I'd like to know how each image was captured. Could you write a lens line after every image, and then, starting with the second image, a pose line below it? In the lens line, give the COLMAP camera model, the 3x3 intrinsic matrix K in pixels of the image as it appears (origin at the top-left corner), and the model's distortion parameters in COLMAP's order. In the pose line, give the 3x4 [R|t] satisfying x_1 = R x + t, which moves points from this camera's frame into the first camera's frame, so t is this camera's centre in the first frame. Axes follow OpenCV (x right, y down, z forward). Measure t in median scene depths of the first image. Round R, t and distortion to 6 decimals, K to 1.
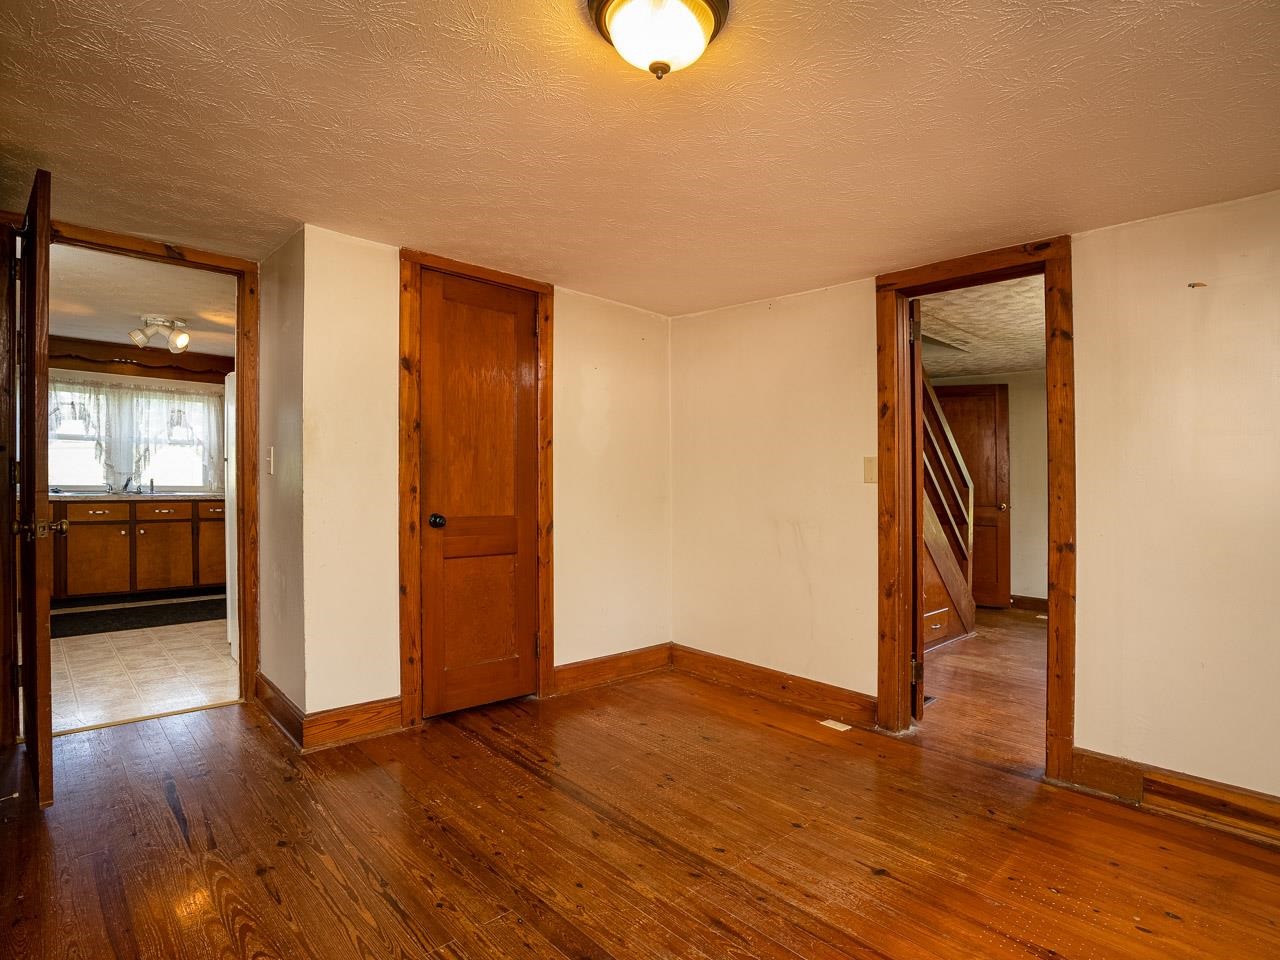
lens RADIAL K [[684.0, 0, 640.0], [0, 684.0, 480.0], [0, 0, 1]] dist [-0.070280, 0.029816]
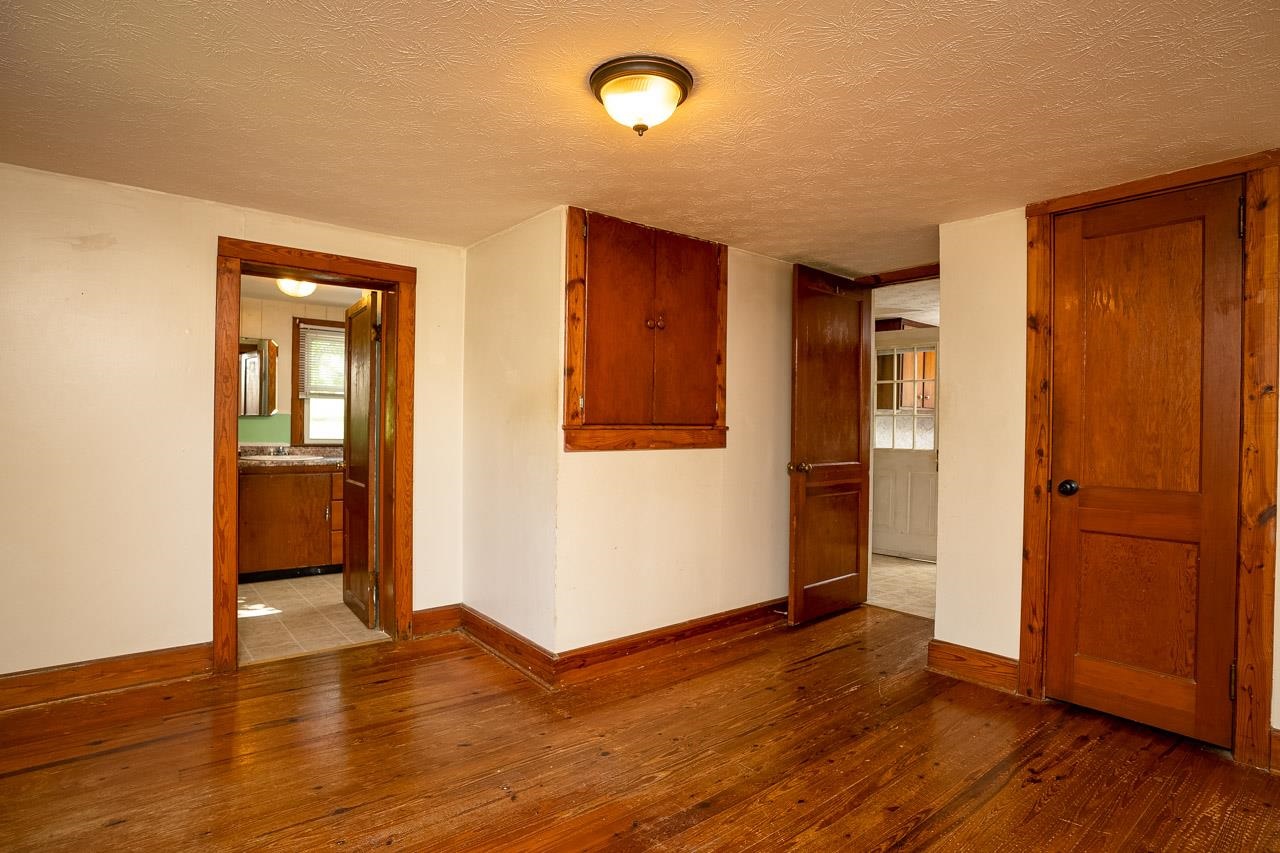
lens RADIAL K [[651.5, 0, 638.4], [0, 651.5, 455.1], [0, 0, 1]] dist [-0.018792, 0.000460]
pose [[-0.059555, 0.017879, -0.998065, 0.615875], [-0.017554, 0.999666, 0.018955, 0.010723], [0.998071, 0.018649, -0.059221, 0.489781]]
